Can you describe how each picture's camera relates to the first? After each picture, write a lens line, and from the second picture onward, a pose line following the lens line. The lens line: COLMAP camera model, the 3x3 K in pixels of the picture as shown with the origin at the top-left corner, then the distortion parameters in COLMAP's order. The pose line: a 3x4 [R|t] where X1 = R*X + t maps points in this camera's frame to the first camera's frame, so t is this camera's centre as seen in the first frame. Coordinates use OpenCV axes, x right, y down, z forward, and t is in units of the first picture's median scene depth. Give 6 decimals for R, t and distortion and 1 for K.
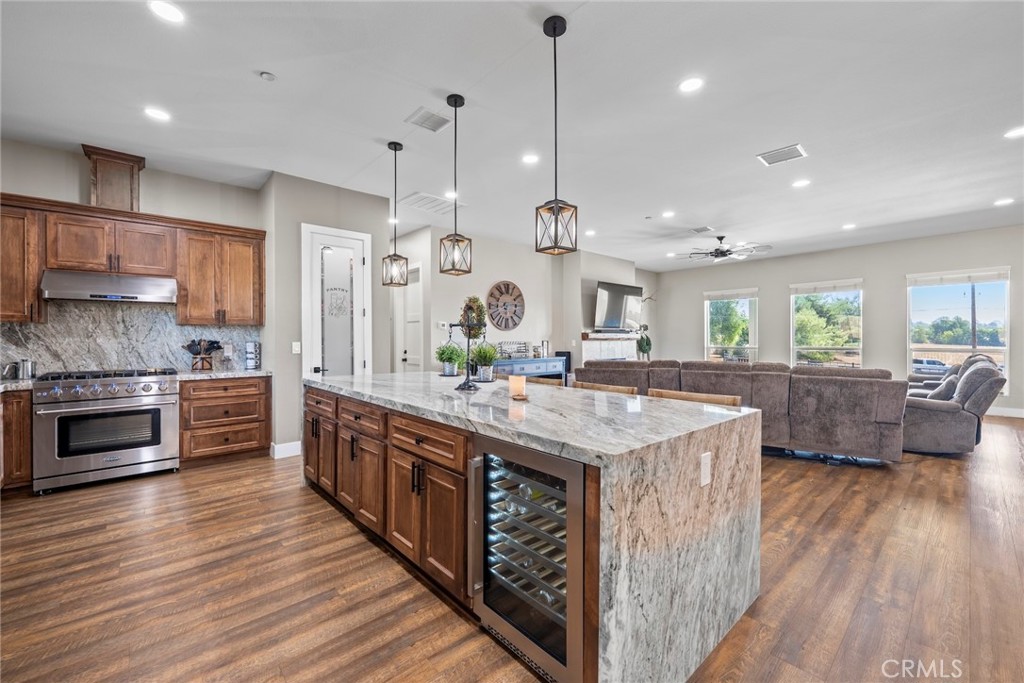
lens RADIAL K [[417.3, 0, 505.9], [0, 417.3, 337.5], [0, 0, 1]] dist [0.002685, -0.001372]
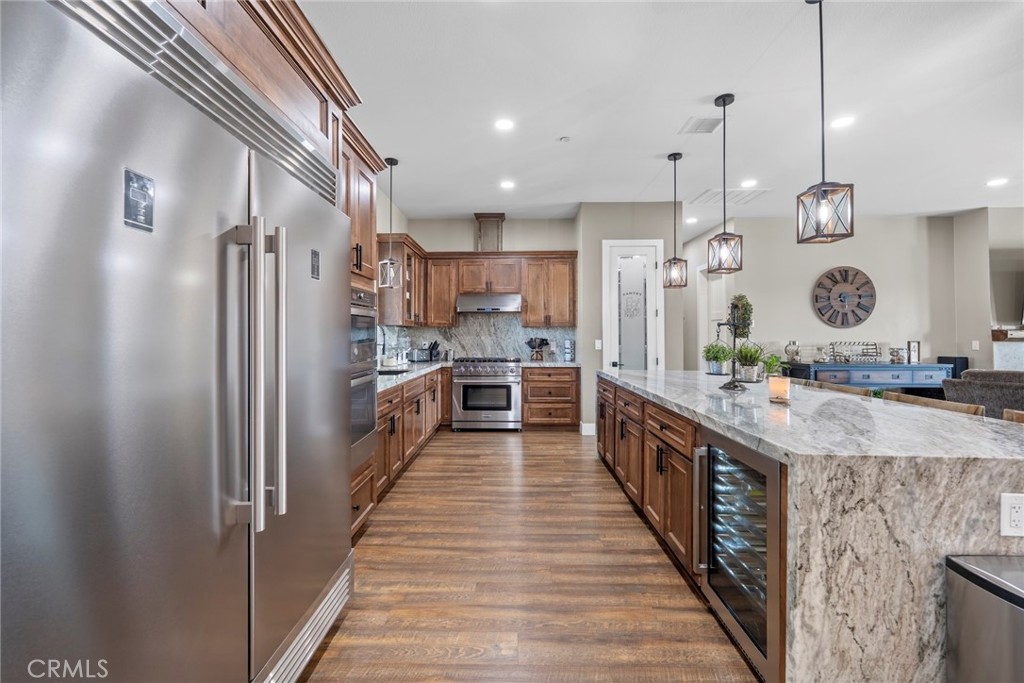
lens RADIAL K [[417.3, 0, 505.6], [0, 417.3, 331.8], [0, 0, 1]] dist [0.002685, -0.001372]
pose [[0.733379, -0.005619, -0.679797, 0.126502], [-0.001778, 0.999947, -0.010184, -0.000044], [0.679818, 0.008678, 0.733330, -0.063289]]
